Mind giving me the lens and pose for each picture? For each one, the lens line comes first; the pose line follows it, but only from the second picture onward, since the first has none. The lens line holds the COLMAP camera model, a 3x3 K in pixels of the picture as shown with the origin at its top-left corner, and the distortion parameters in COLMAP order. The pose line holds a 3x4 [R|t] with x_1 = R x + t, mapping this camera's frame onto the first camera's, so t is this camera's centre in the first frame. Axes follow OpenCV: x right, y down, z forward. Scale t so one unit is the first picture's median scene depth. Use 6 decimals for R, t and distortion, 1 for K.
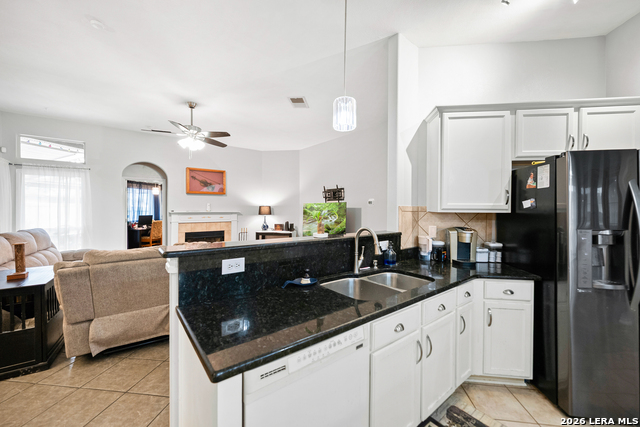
lens RADIAL K [[253.1, 0, 319.5], [0, 253.1, 212.4], [0, 0, 1]] dist [0.002003, 0.000269]
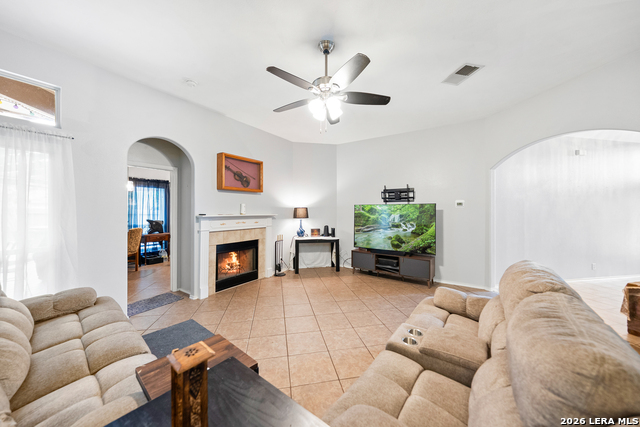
lens RADIAL K [[231.6, 0, 320.1], [0, 231.6, 208.3], [0, 0, 1]] dist [0.001060, 0.000093]
pose [[0.951237, 0.002250, 0.308454, -0.427689], [0.004560, 0.999762, -0.021355, -0.006618], [-0.308429, 0.021720, 0.950999, 0.280917]]
